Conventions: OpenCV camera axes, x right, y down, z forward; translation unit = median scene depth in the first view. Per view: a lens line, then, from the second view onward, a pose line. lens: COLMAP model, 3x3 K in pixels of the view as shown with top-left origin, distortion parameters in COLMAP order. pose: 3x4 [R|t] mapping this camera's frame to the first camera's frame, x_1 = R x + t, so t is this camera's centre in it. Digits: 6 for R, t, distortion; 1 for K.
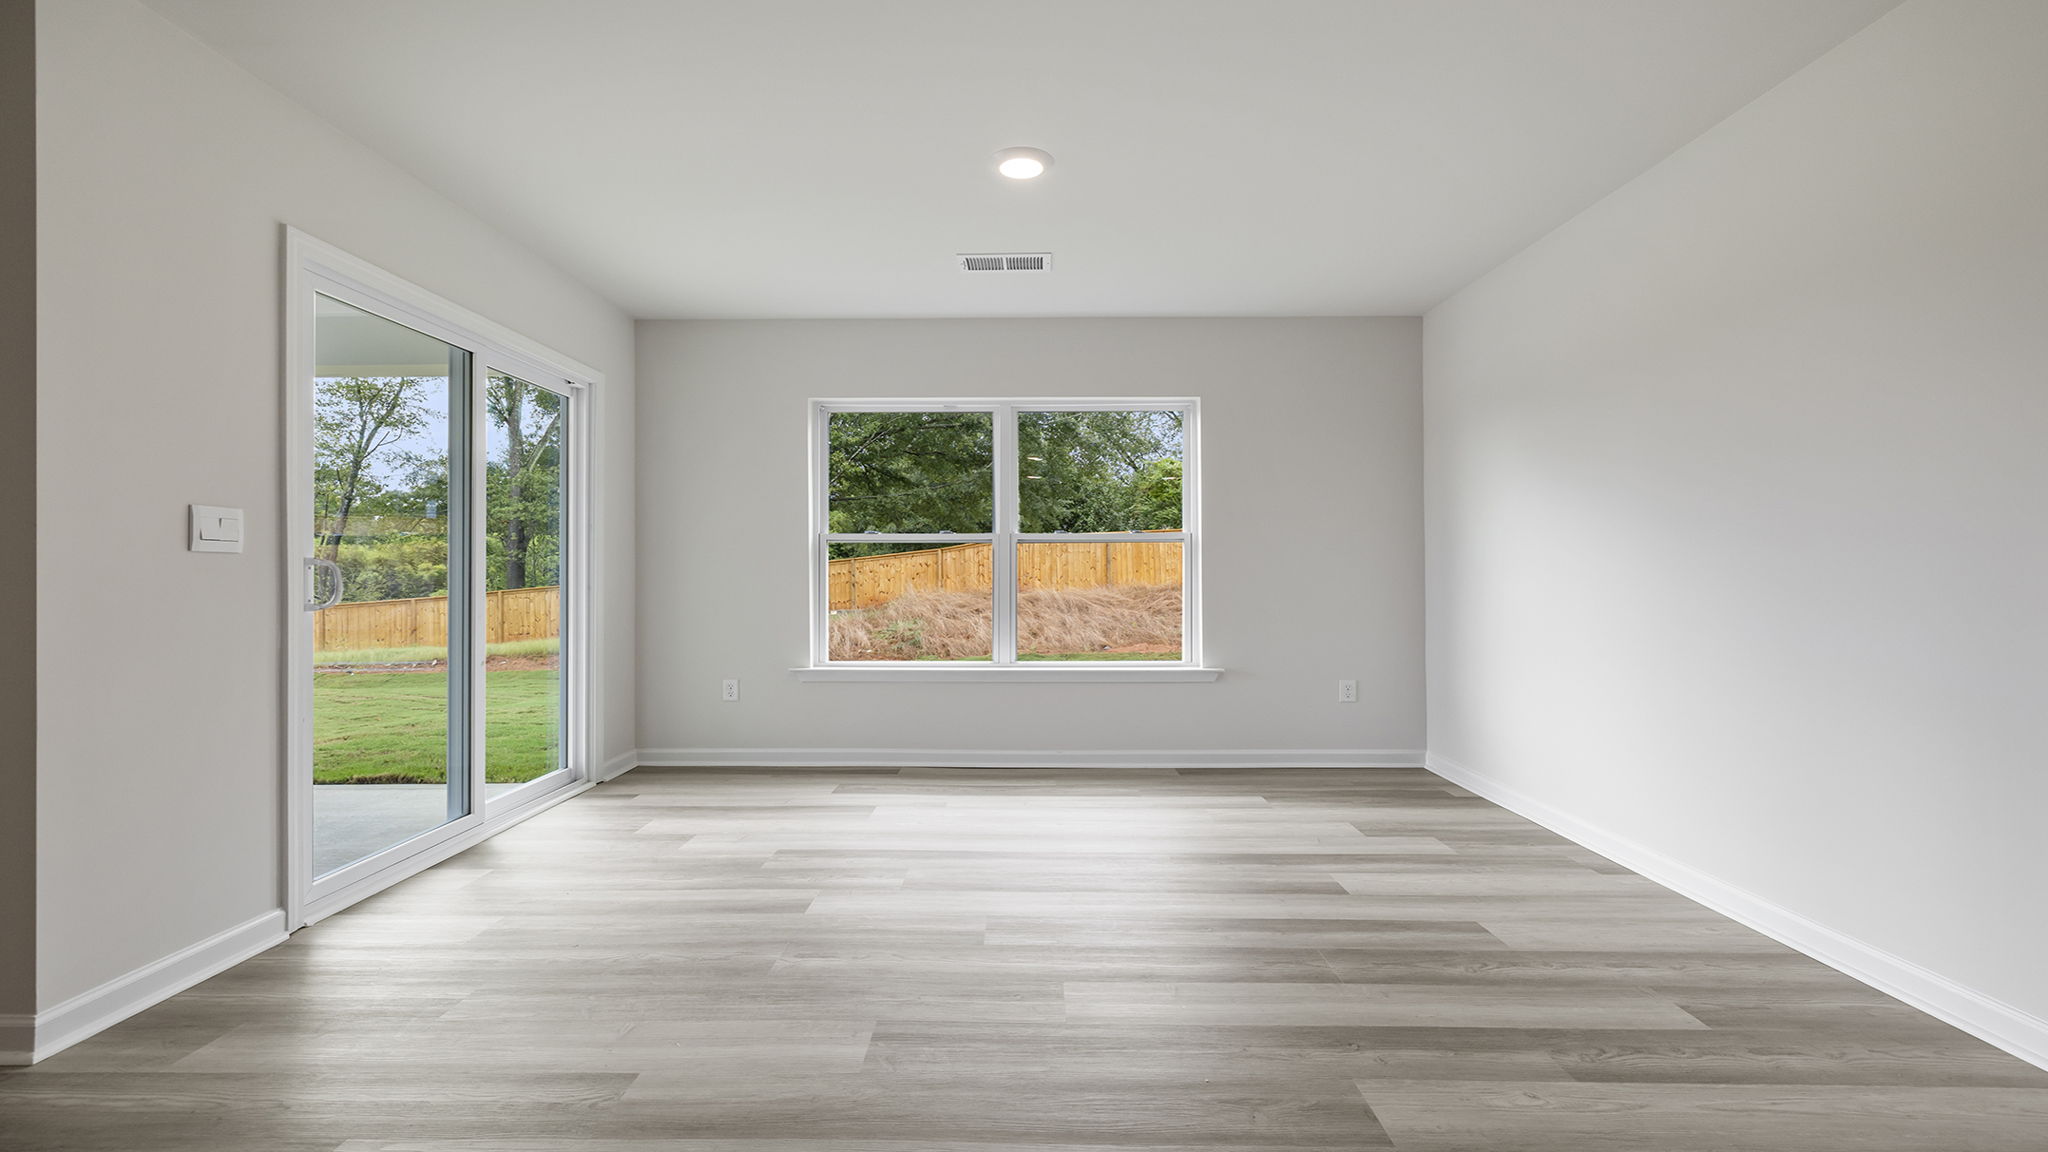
lens RADIAL K [[891.9, 0, 1017.0], [0, 891.9, 574.9], [0, 0, 1]] dist [0.003252, -0.000139]
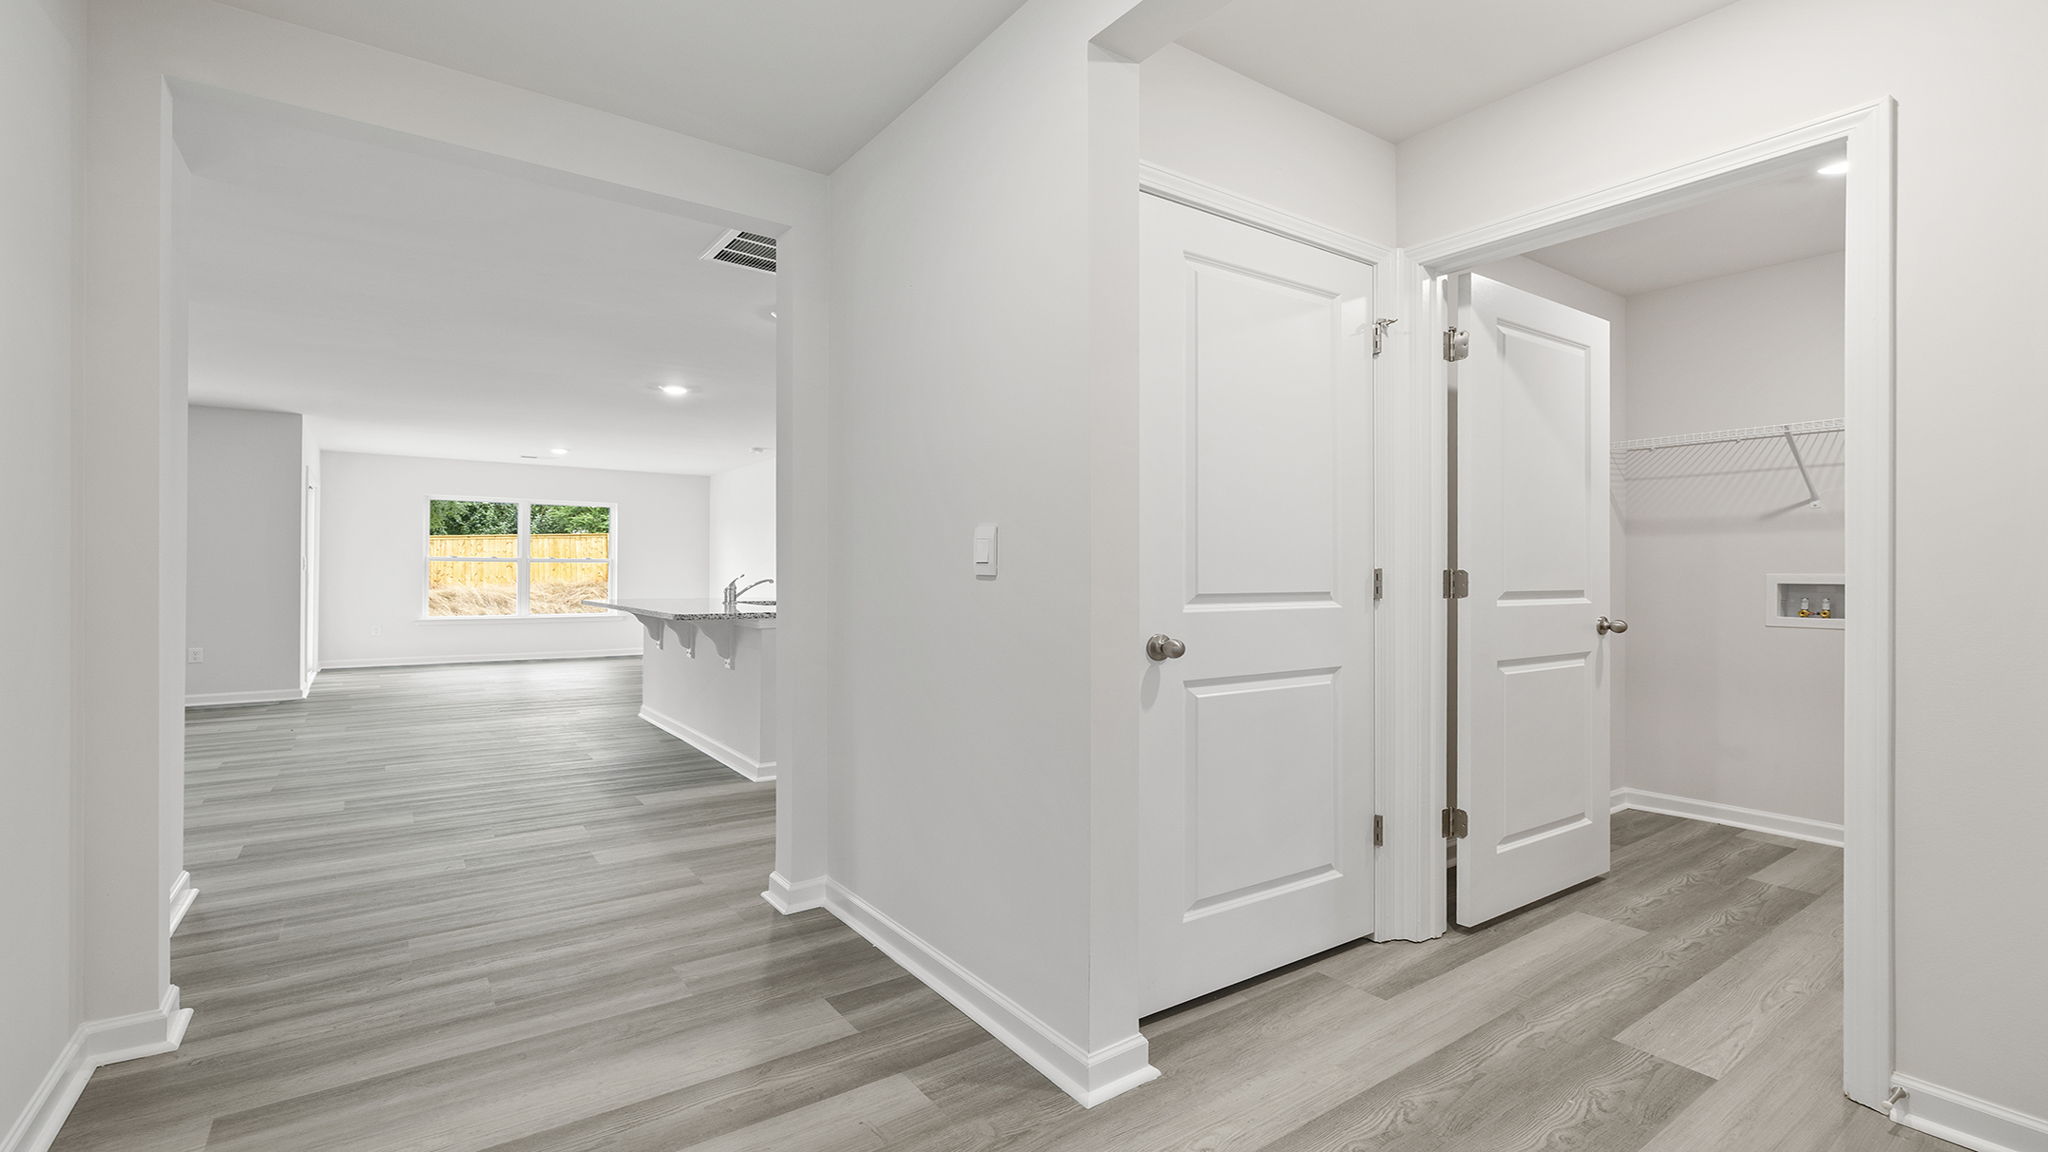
lens RADIAL K [[891.9, 0, 1017.0], [0, 891.9, 574.9], [0, 0, 1]] dist [0.003252, -0.000139]
pose [[0.808484, 0.005579, 0.588491, -0.063734], [-0.007008, 0.999975, 0.000147, -0.002372], [-0.588476, -0.004243, 0.808504, -0.295168]]
